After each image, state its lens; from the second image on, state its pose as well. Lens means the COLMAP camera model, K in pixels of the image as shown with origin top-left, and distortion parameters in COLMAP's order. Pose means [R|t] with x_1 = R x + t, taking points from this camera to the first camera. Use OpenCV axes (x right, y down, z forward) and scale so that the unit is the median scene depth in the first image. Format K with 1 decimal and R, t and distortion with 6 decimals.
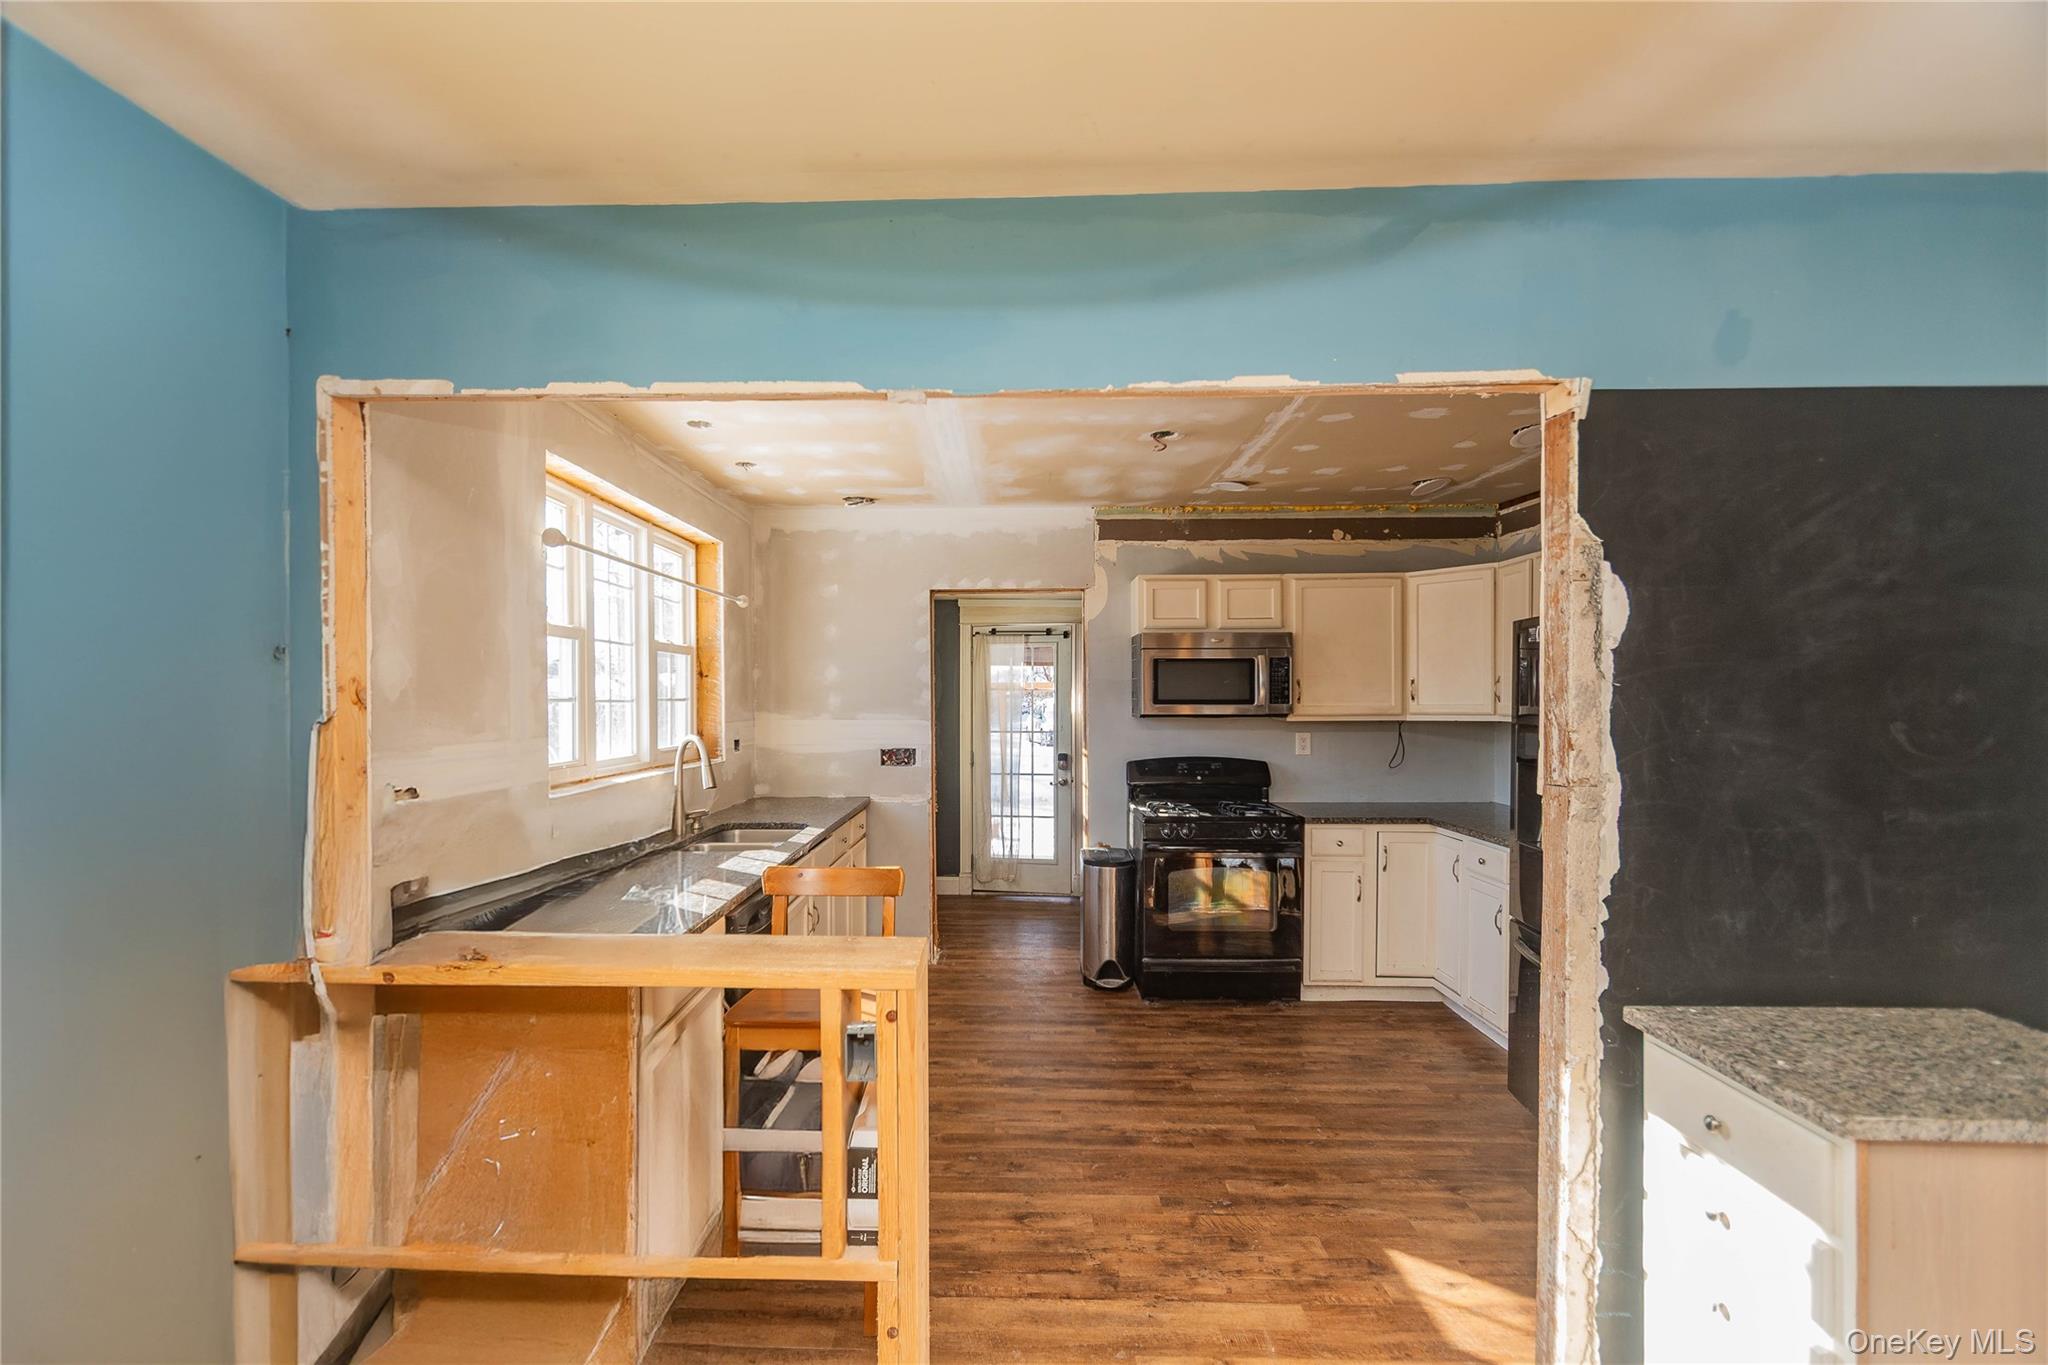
lens RADIAL K [[921.1, 0, 989.0], [0, 921.1, 700.9], [0, 0, 1]] dist [-0.000020, 0.000037]
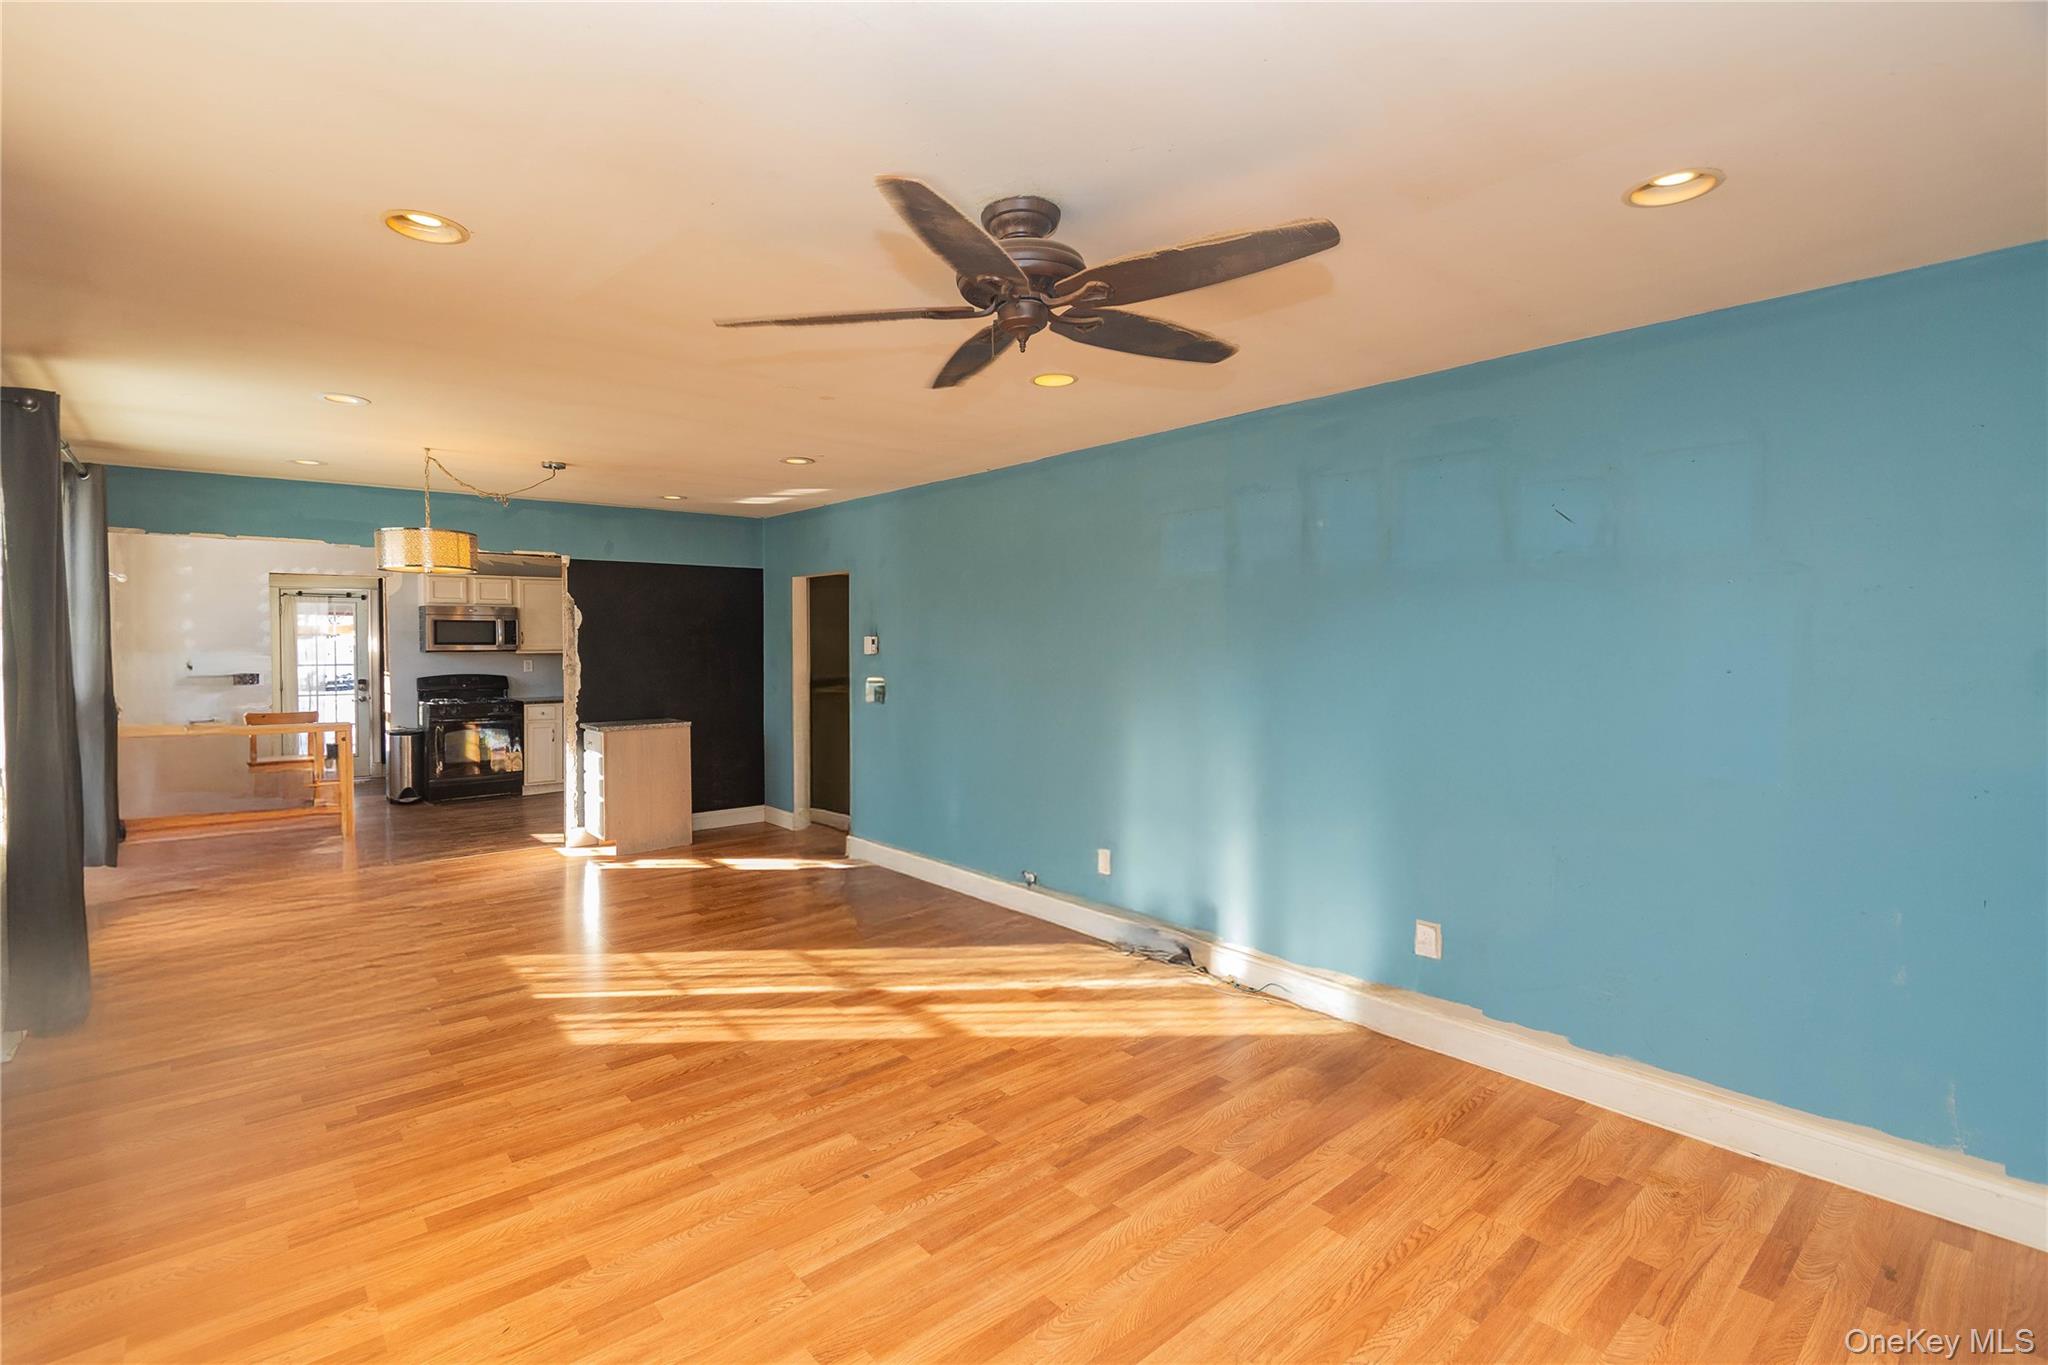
lens RADIAL K [[965.8, 0, 1033.7], [0, 965.8, 659.8], [0, 0, 1]] dist [0.002802, -0.000298]
pose [[0.742801, -0.013867, 0.669368, -0.220352], [0.001500, 0.999817, 0.019048, -0.001422], [-0.669510, -0.013145, 0.742686, -1.208916]]
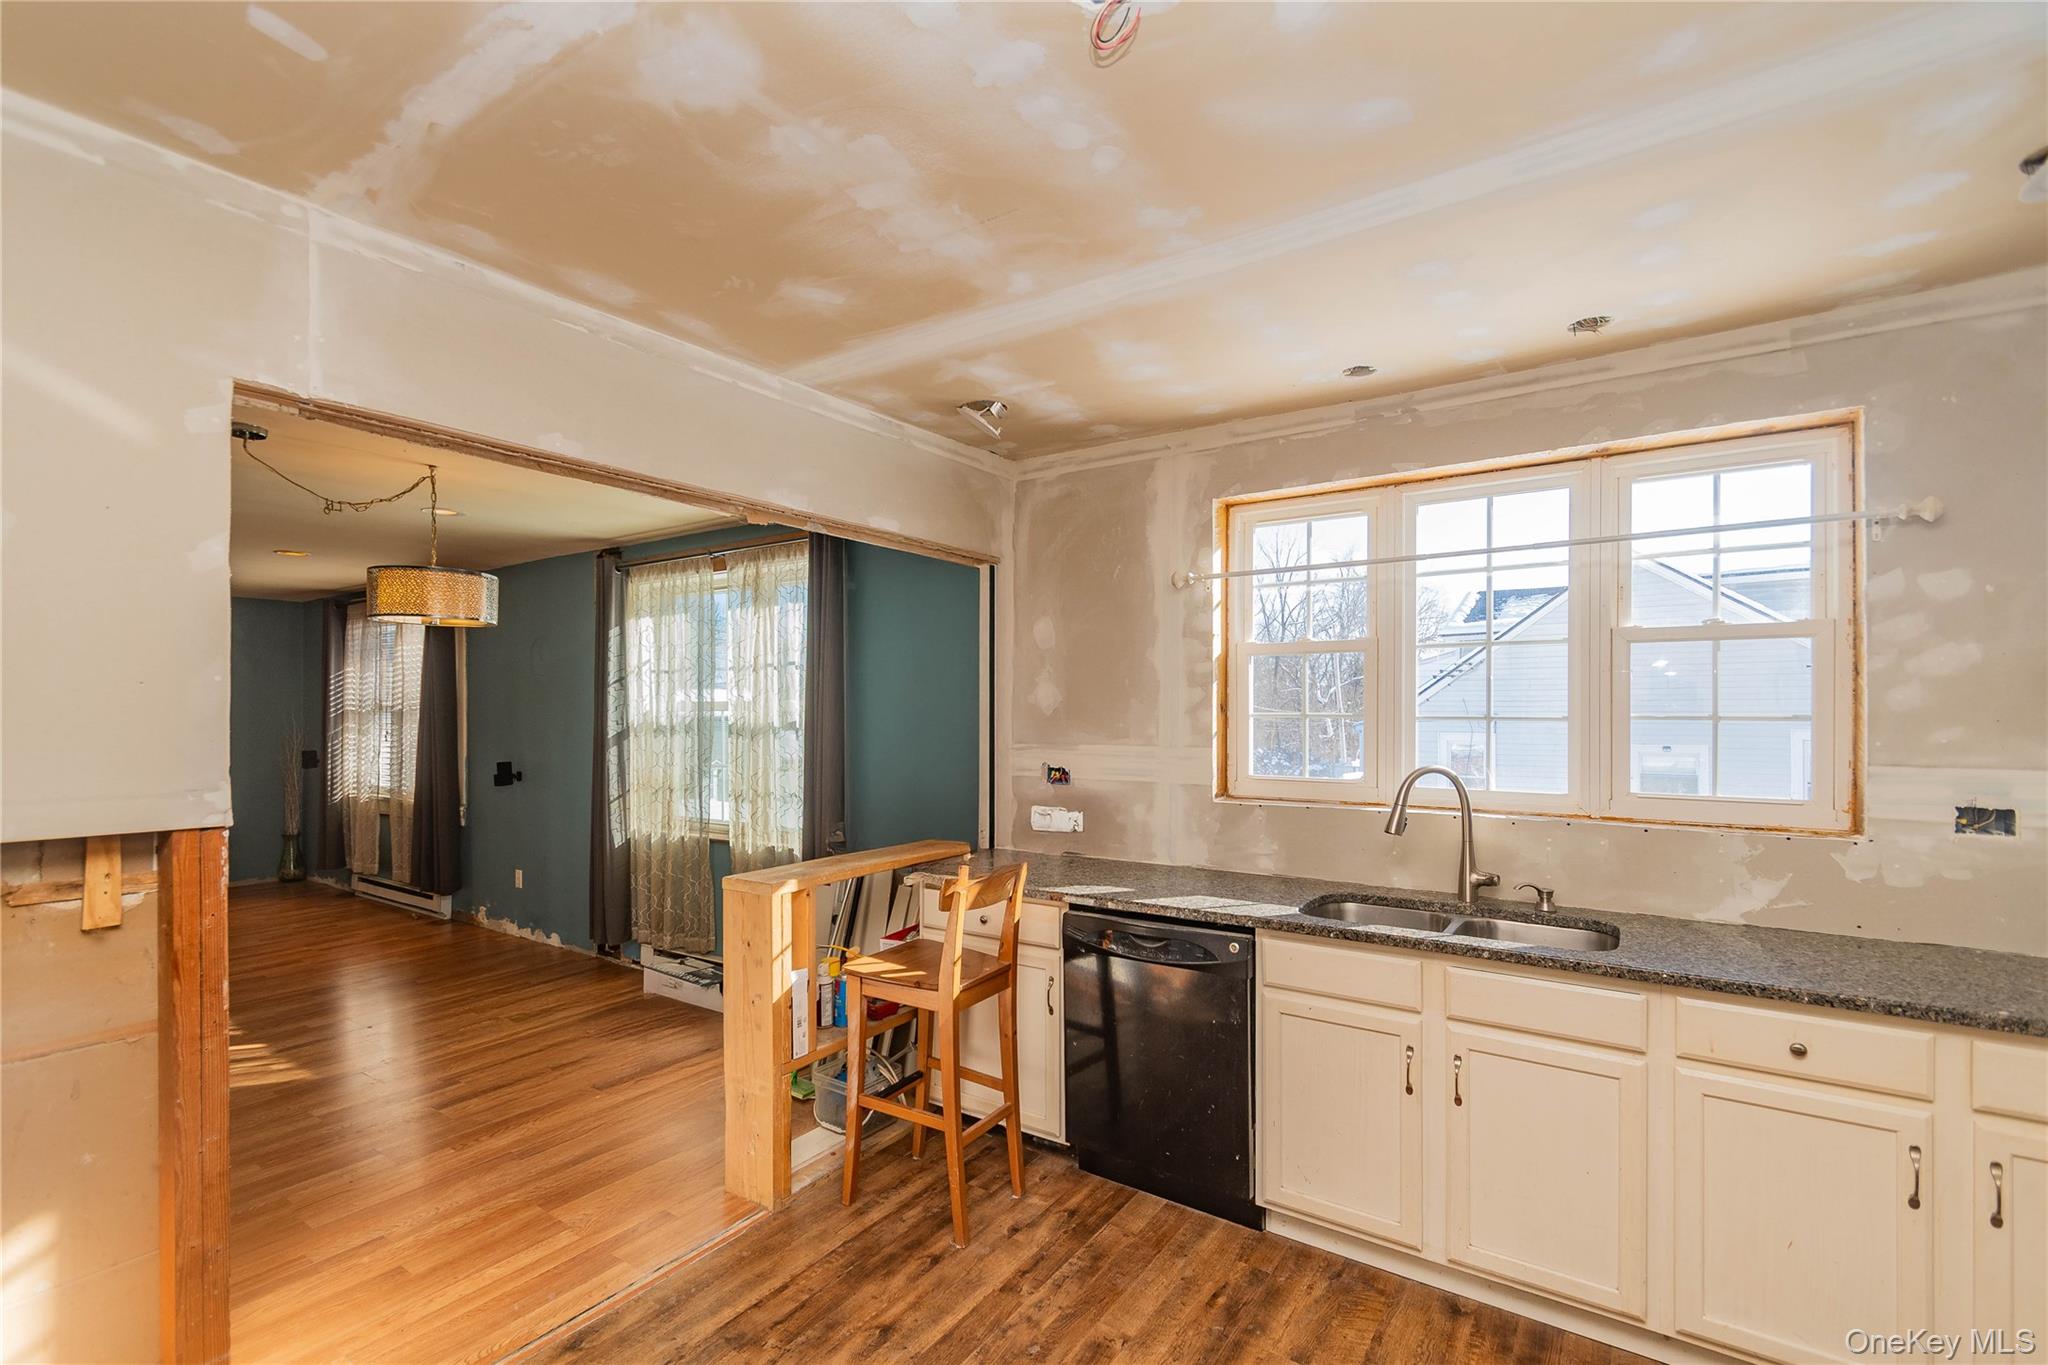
lens RADIAL K [[906.4, 0, 987.5], [0, 906.4, 706.1], [0, 0, 1]] dist [0.002306, -0.000495]
pose [[-0.561834, -0.006644, -0.827223, 0.377985], [-0.005917, 0.999974, -0.004013, -0.003740], [0.827229, 0.002640, -0.561859, 0.867008]]
